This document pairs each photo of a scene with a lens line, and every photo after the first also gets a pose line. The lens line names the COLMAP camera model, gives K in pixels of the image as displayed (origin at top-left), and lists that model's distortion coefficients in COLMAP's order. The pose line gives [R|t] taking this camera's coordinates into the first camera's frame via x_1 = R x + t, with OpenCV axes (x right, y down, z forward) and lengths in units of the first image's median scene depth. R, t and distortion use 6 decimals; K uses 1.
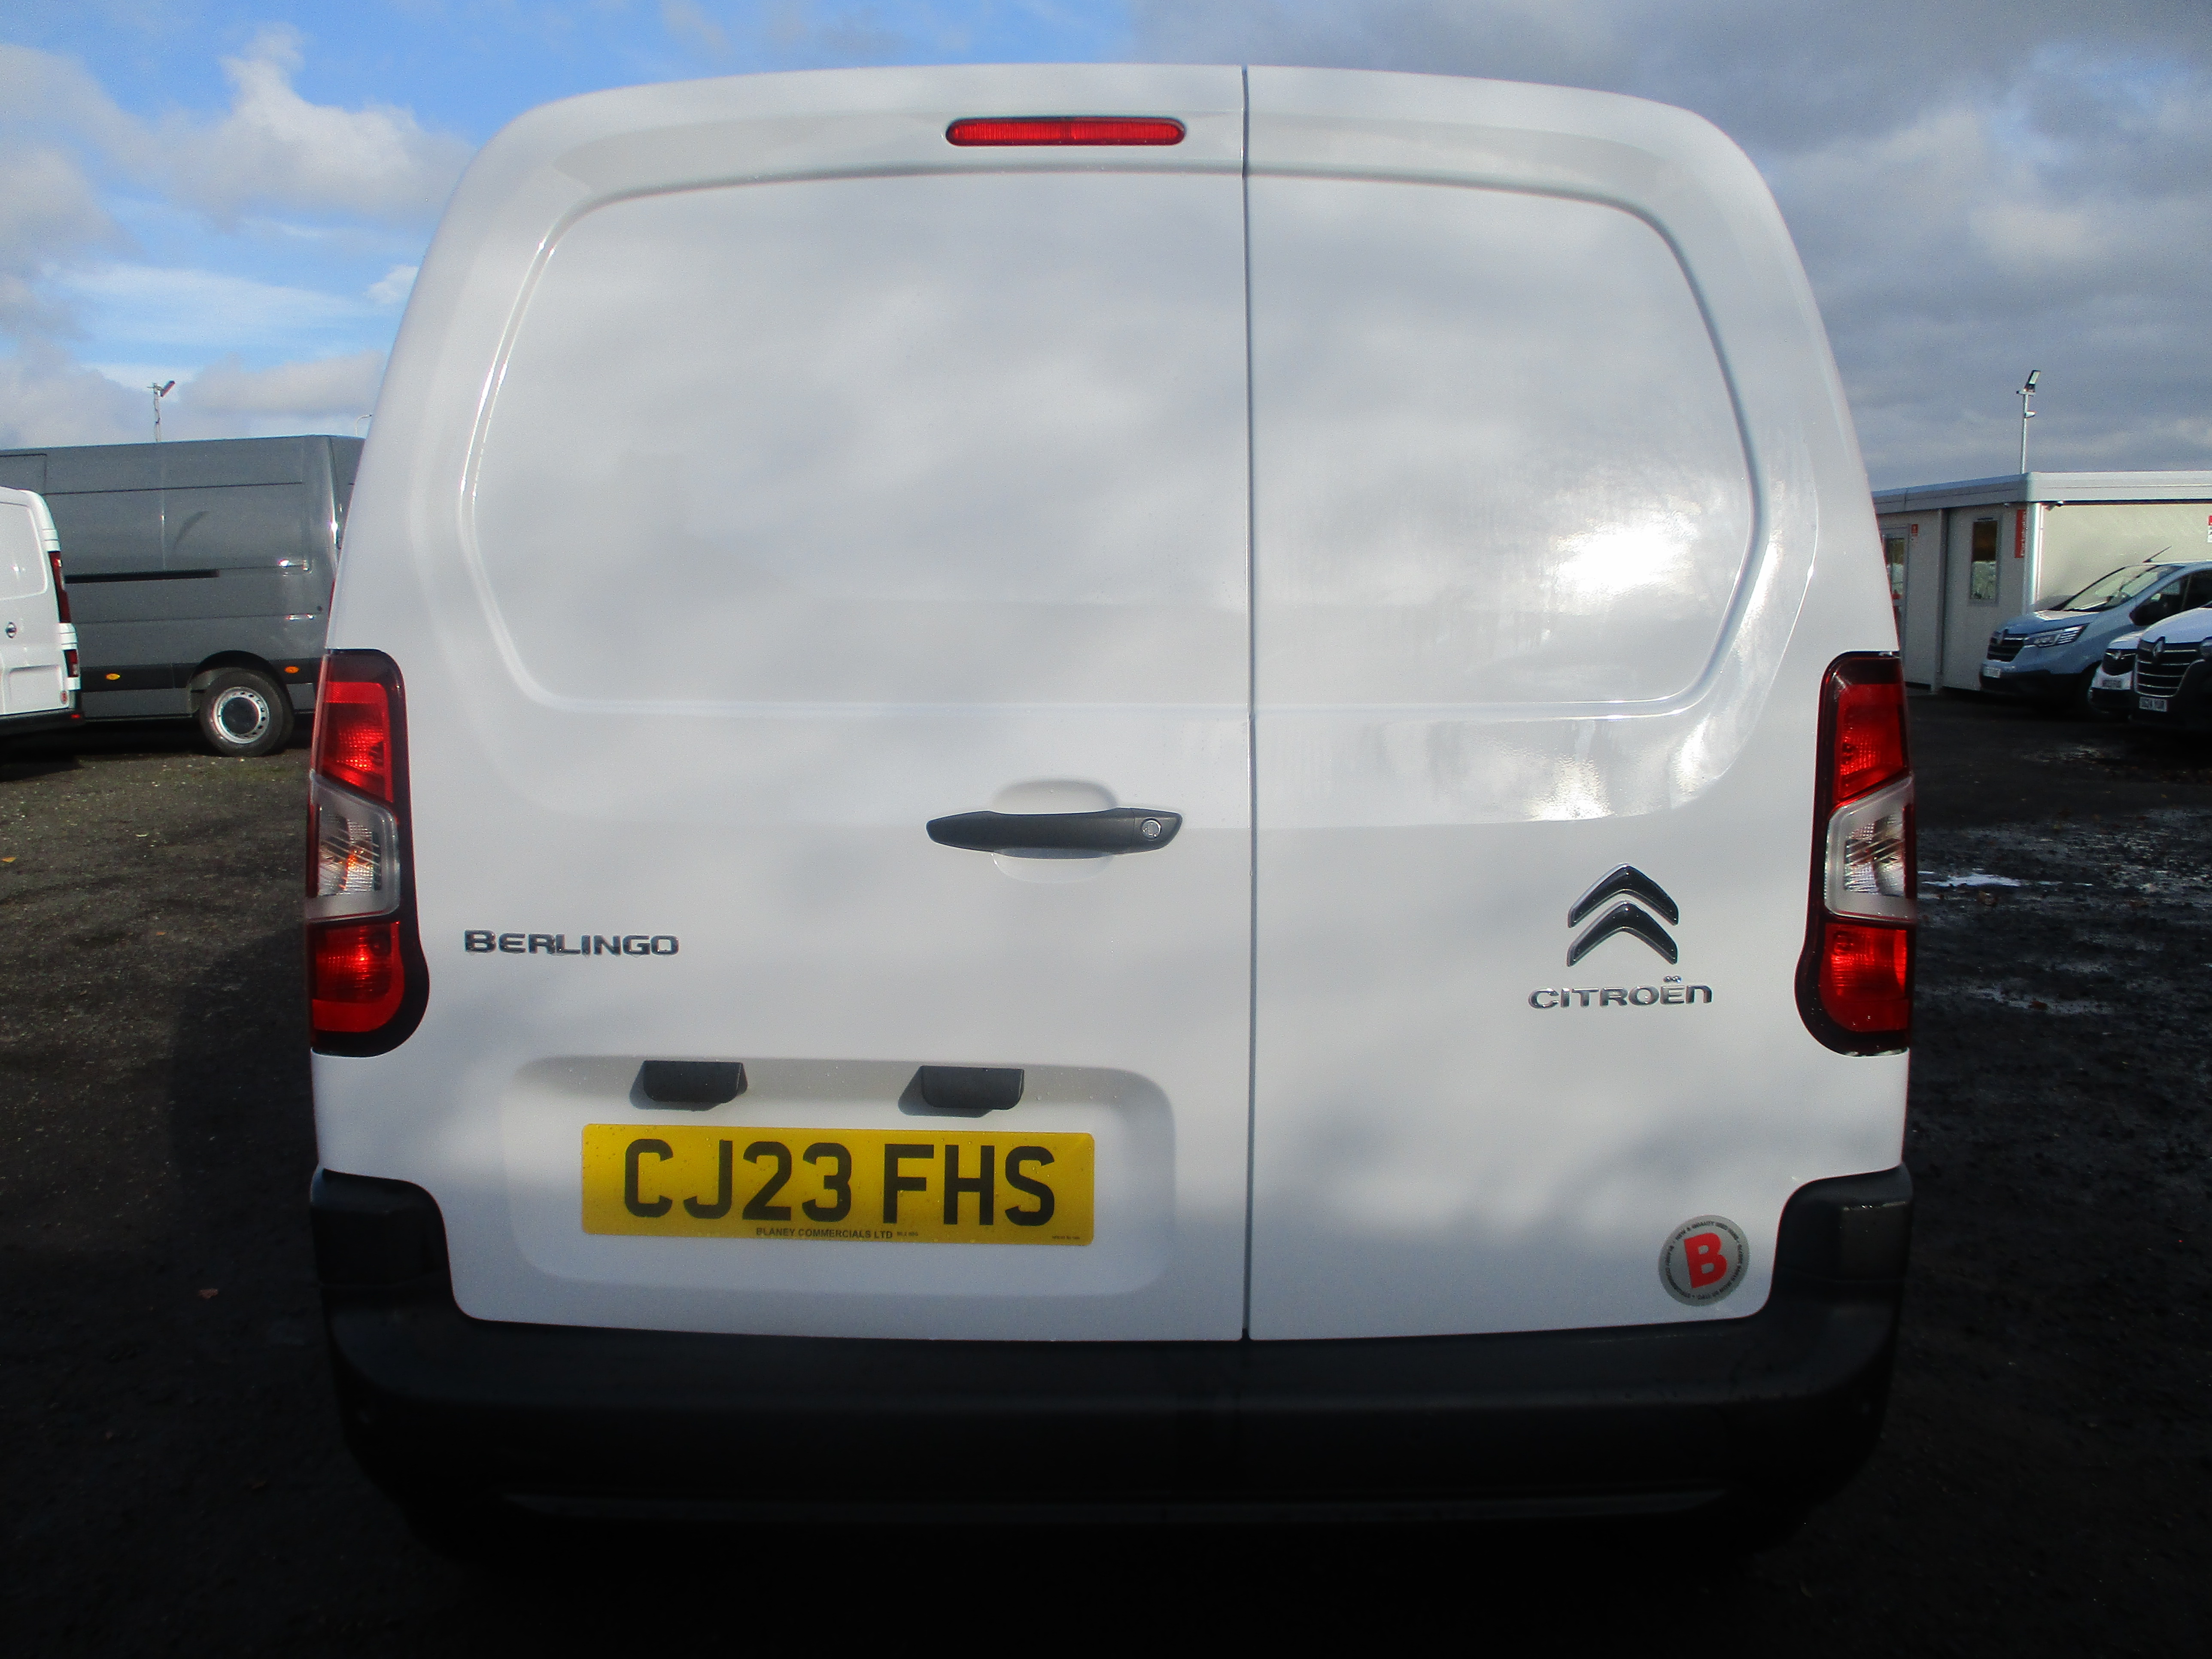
lens RADIAL K [[1883.5, 0, 1096.9], [0, 1883.5, 830.6], [0, 0, 1]] dist [-0.038254, 0.014344]
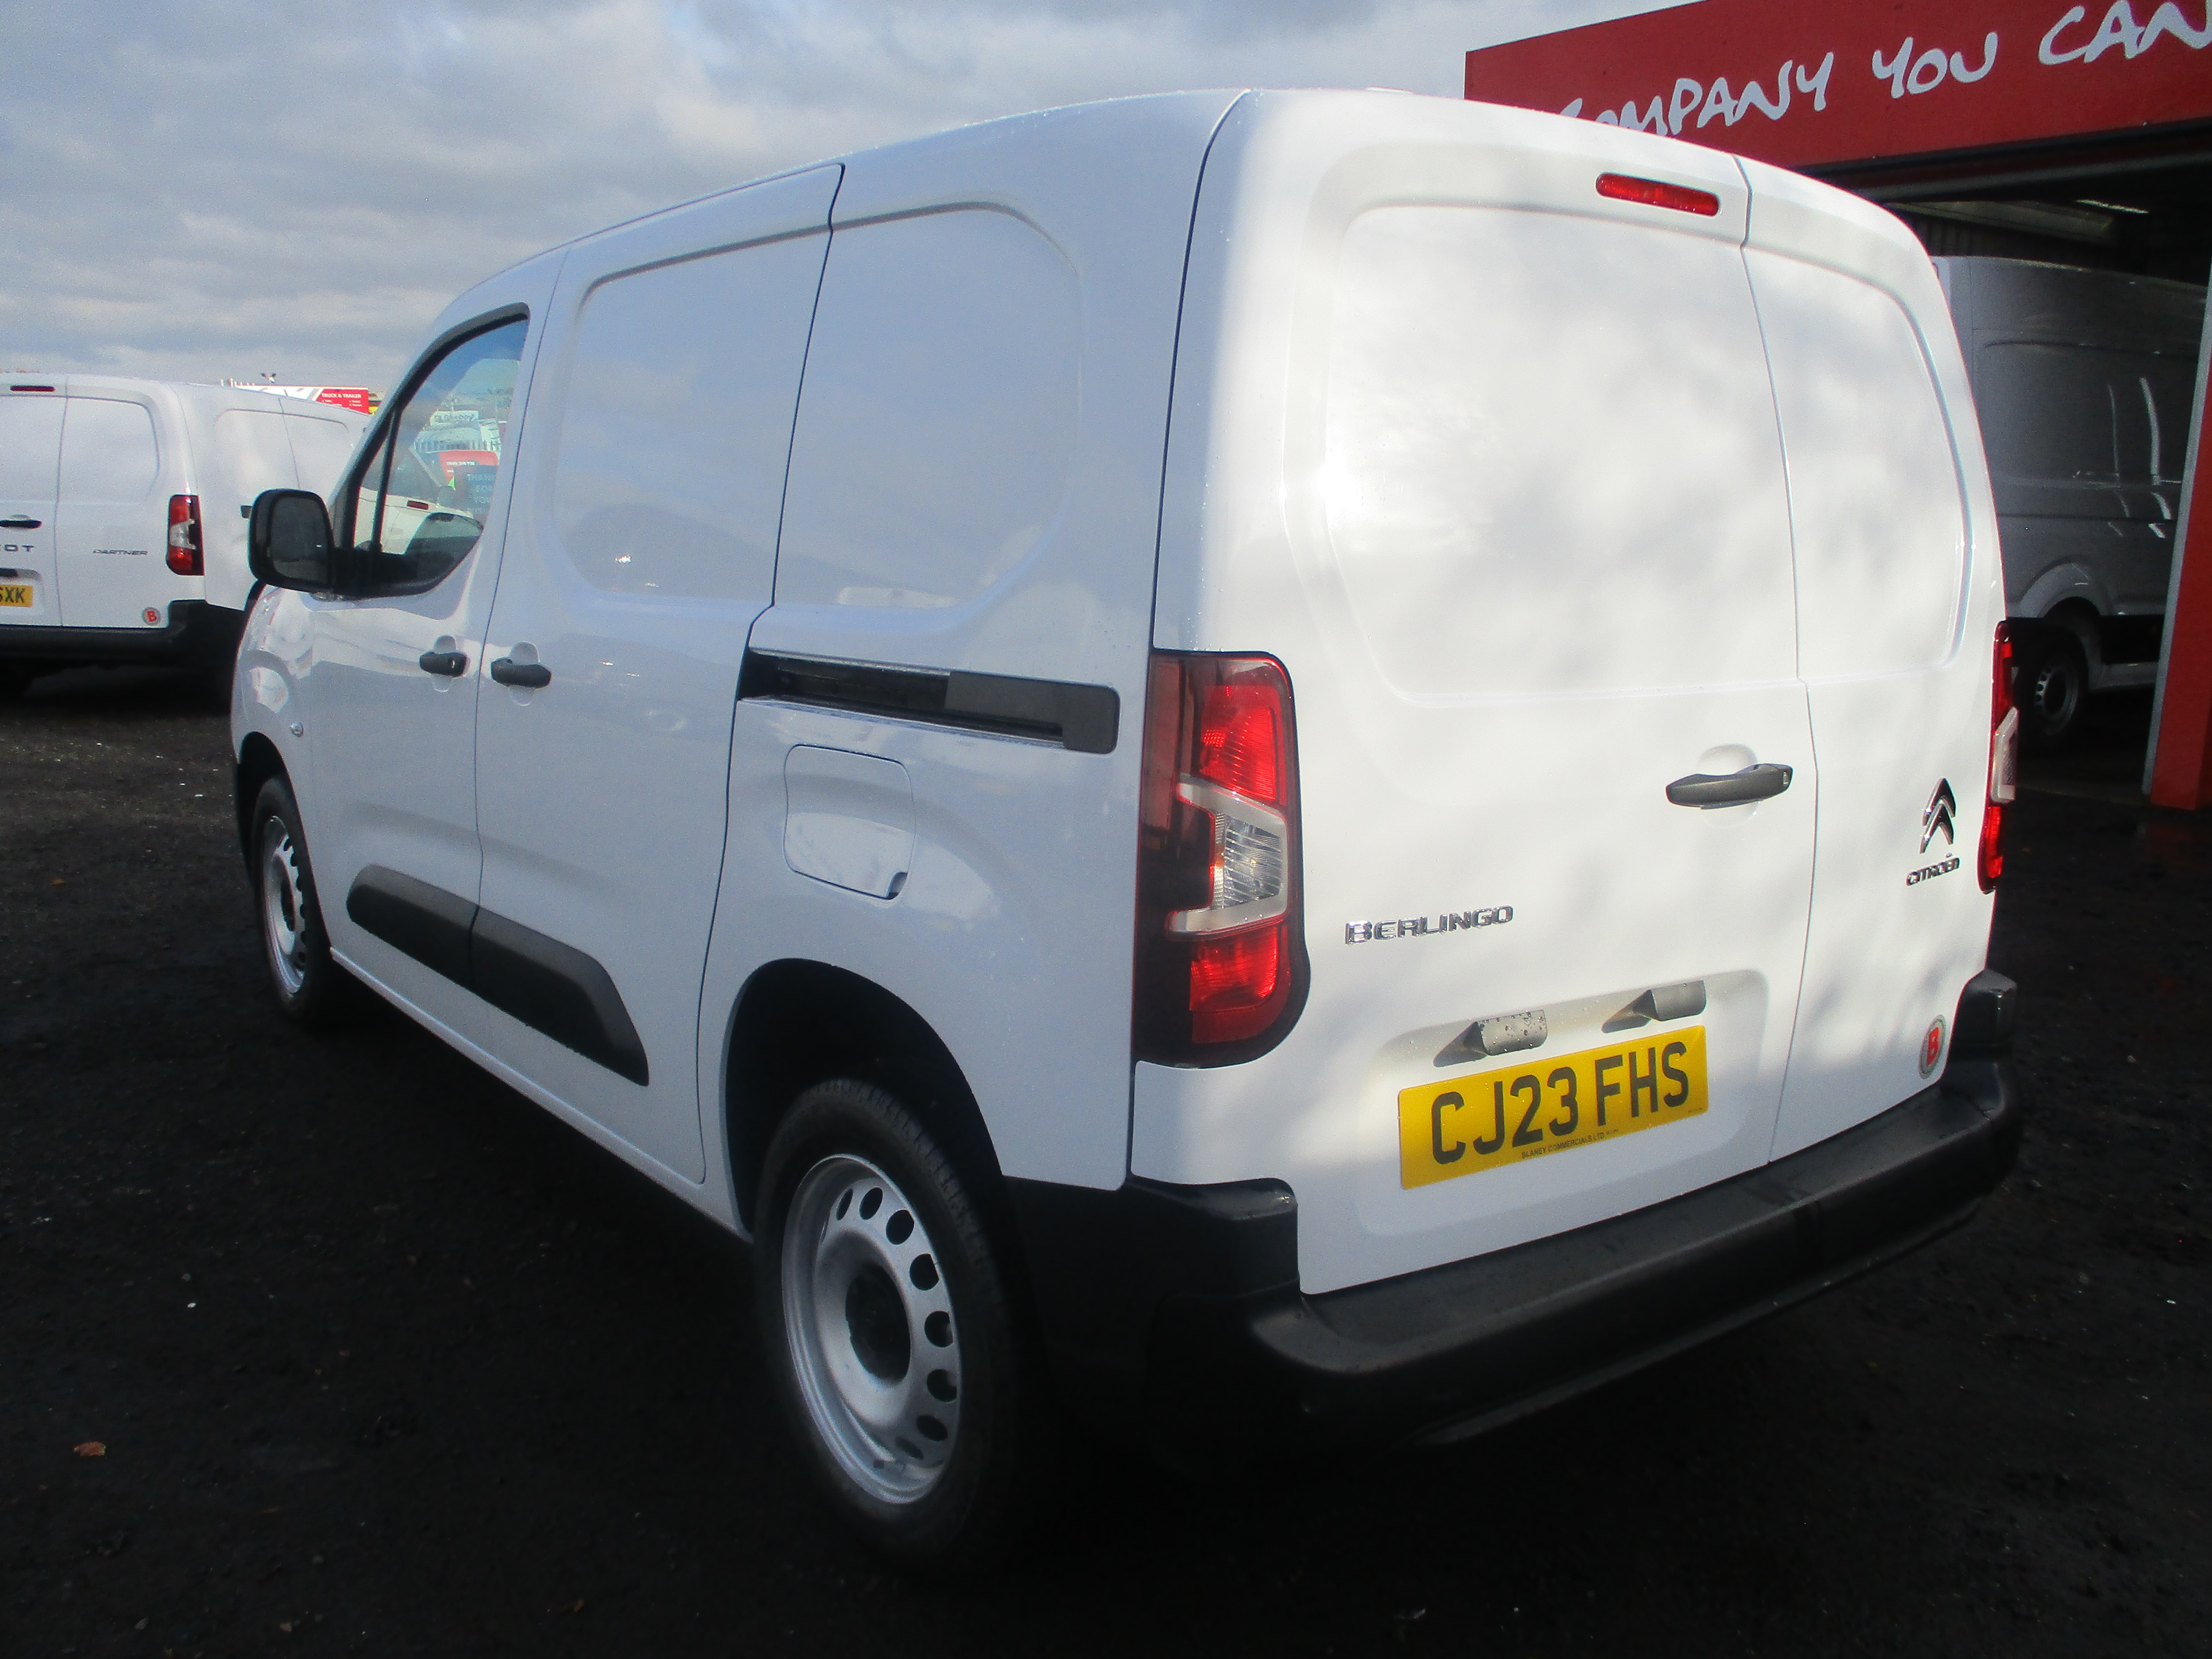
lens RADIAL K [[1883.5, 0, 1096.9], [0, 1883.5, 830.6], [0, 0, 1]] dist [-0.038254, 0.014344]
pose [[0.793281, -0.090717, 0.602060, -1.057617], [0.049261, 0.995159, 0.085041, -0.092287], [-0.606860, -0.037803, 0.793909, 0.261530]]
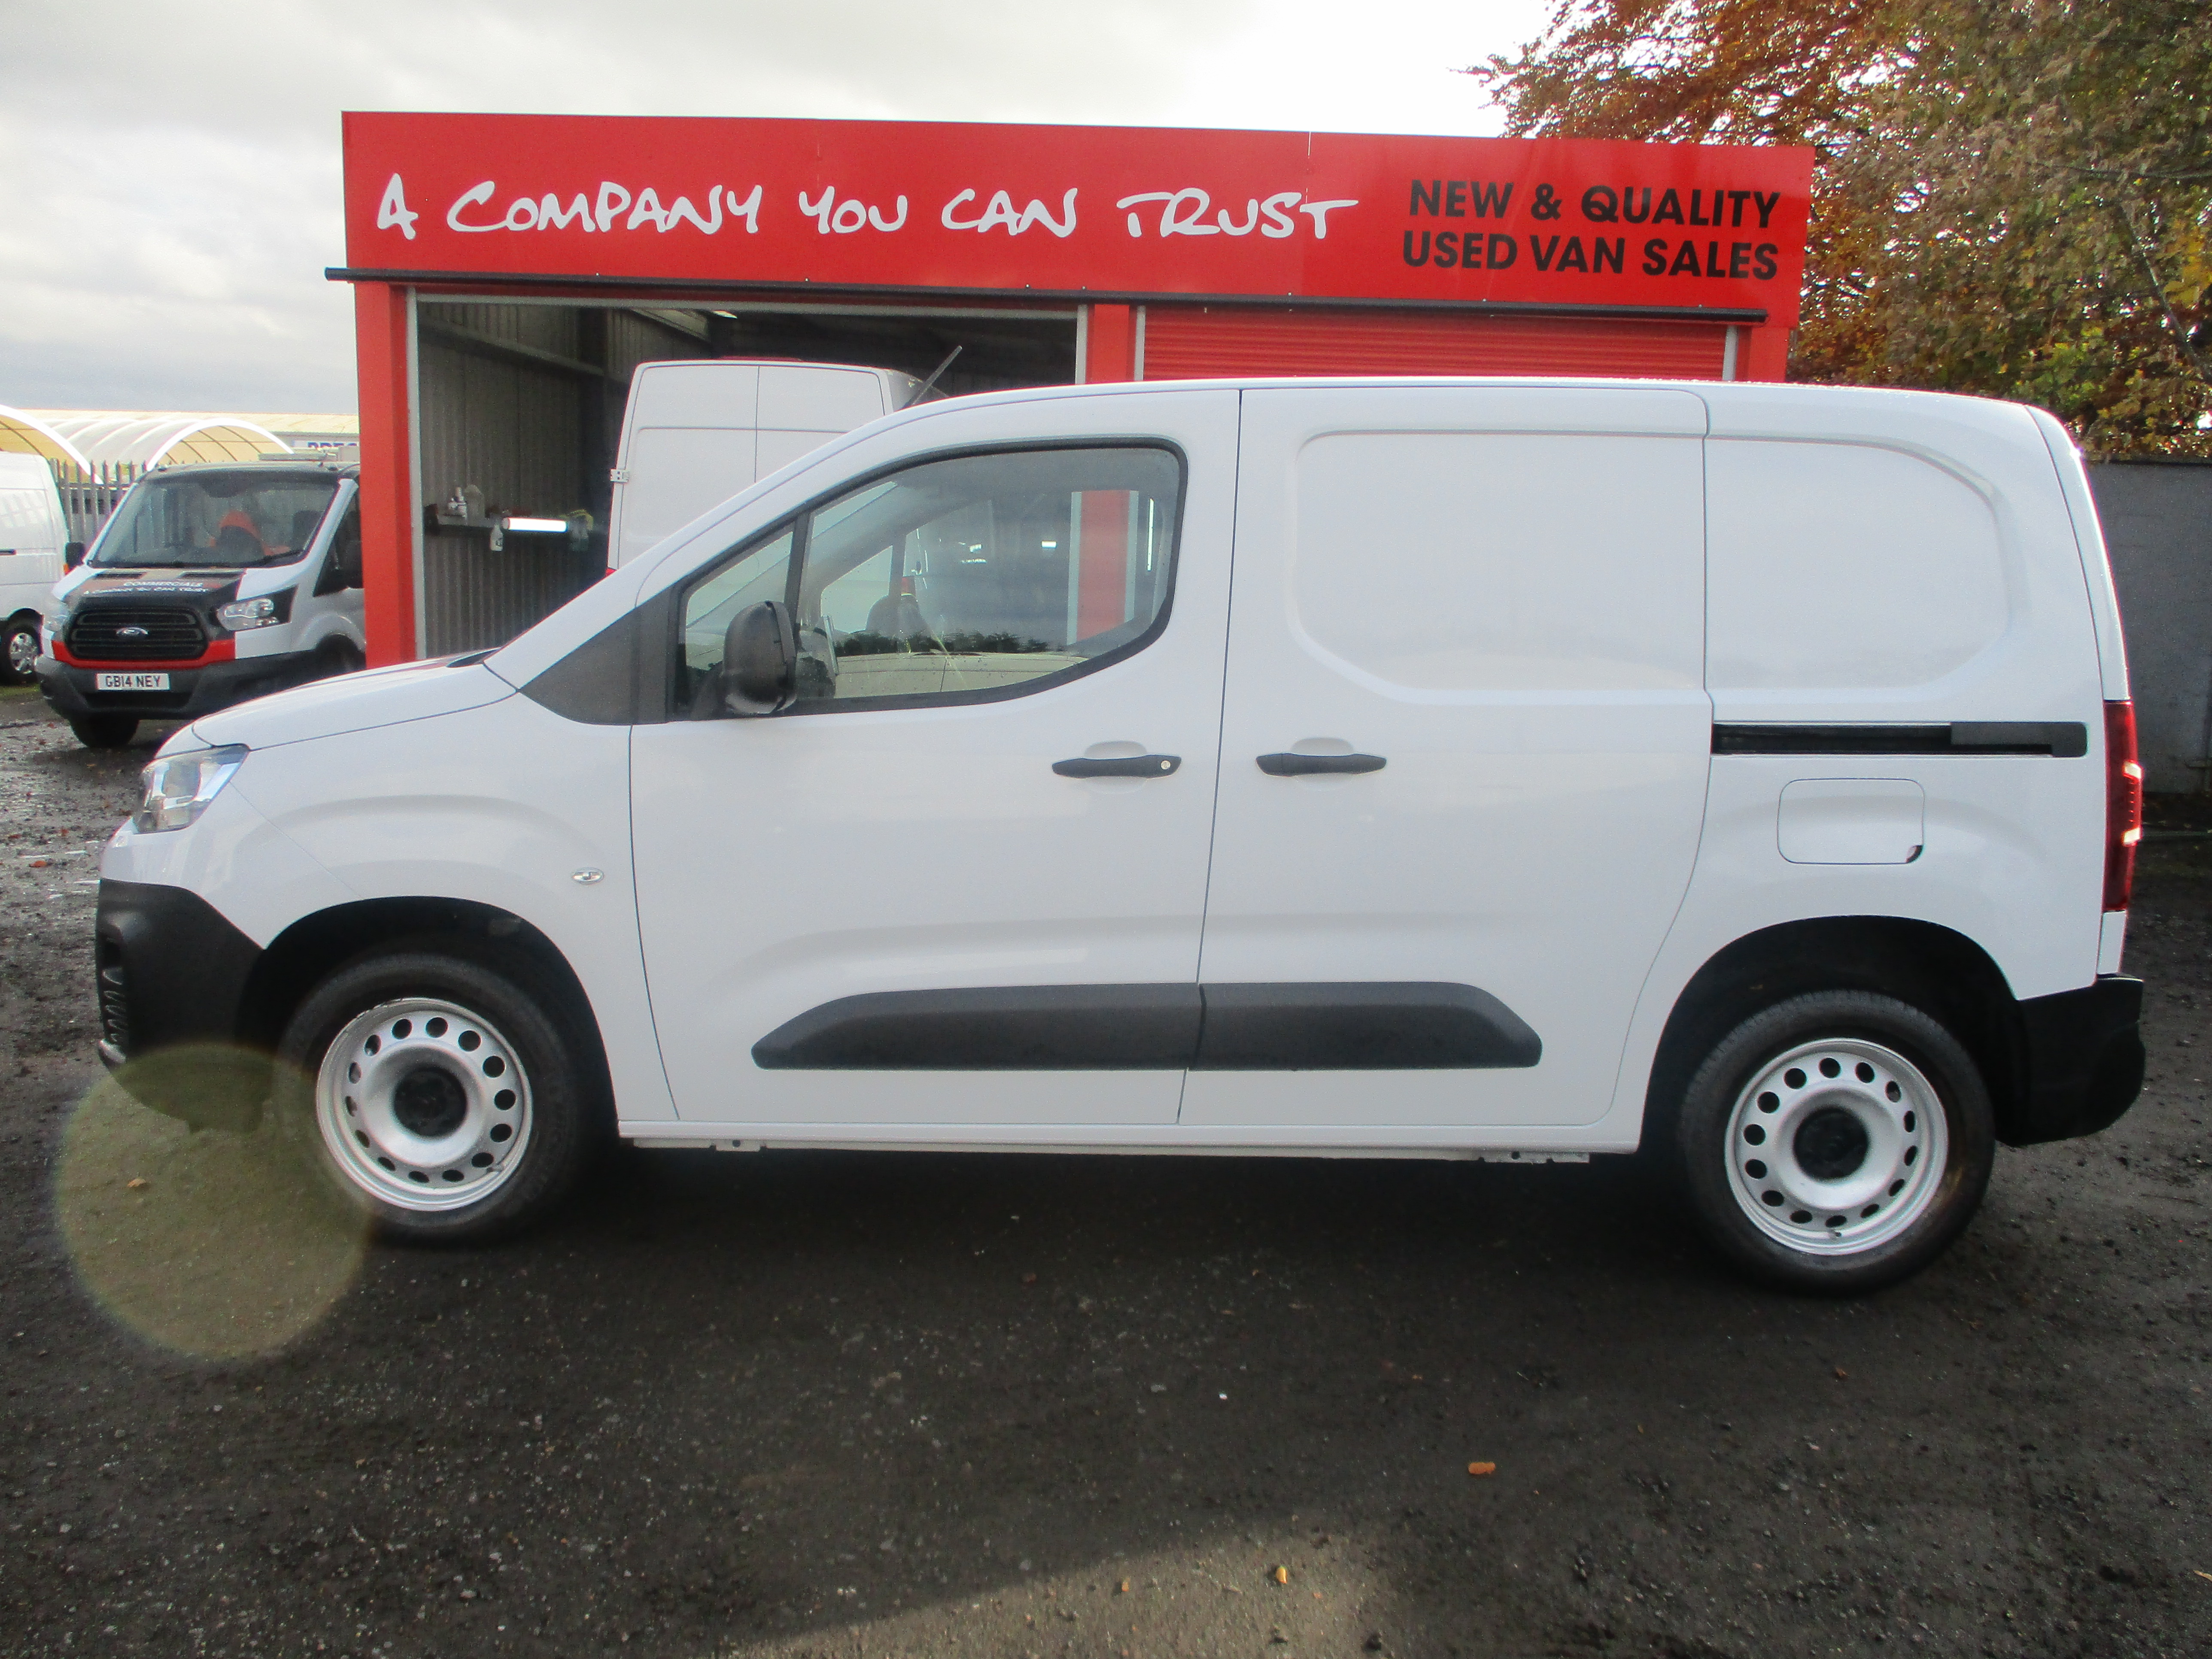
lens RADIAL K [[1883.5, 0, 1096.9], [0, 1883.5, 830.6], [0, 0, 1]] dist [-0.038254, 0.014344]
pose [[-0.000823, -0.134755, 0.990879, -1.330027], [0.092680, 0.986604, 0.134251, -0.141003], [-0.995696, 0.091945, 0.011677, 0.642913]]
